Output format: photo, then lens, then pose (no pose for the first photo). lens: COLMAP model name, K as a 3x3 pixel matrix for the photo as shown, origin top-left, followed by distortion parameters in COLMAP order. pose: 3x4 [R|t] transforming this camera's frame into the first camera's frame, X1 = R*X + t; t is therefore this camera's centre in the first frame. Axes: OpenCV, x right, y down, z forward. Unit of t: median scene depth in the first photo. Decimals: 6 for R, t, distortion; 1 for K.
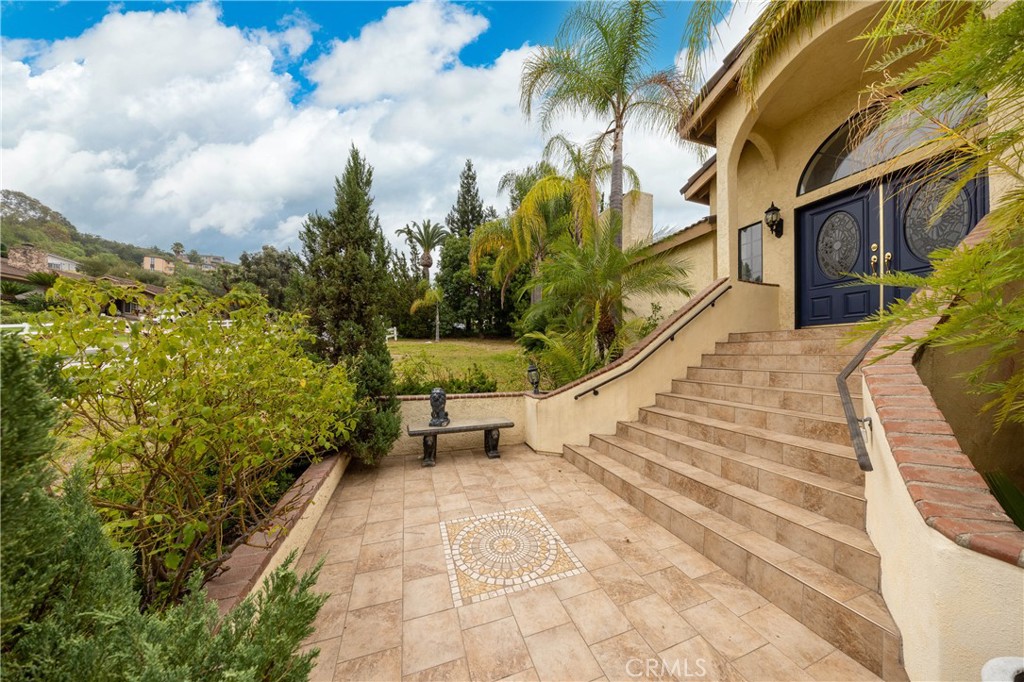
lens RADIAL K [[295.2, 0, 512.2], [0, 295.2, 352.4], [0, 0, 1]] dist [0.000107, 0.000001]
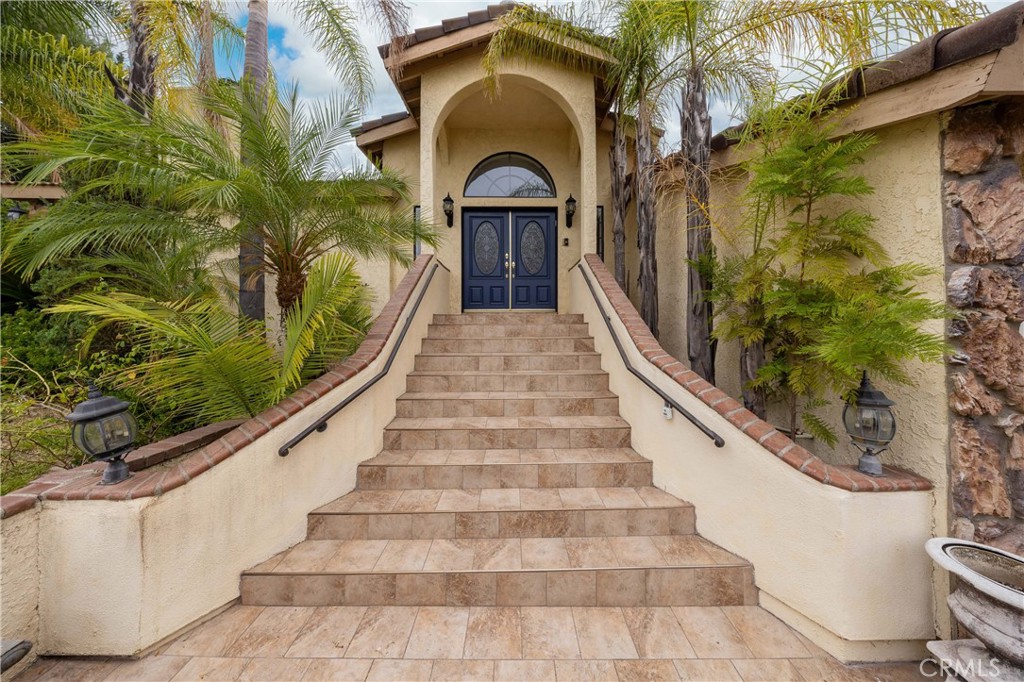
lens RADIAL K [[299.5, 0, 513.0], [0, 299.5, 323.3], [0, 0, 1]] dist [-0.010495, -0.000022]
pose [[0.320426, -0.003027, 0.947269, -0.104005], [-0.002571, 0.999988, 0.004065, -0.047388], [-0.947270, -0.003738, 0.320415, 0.552375]]
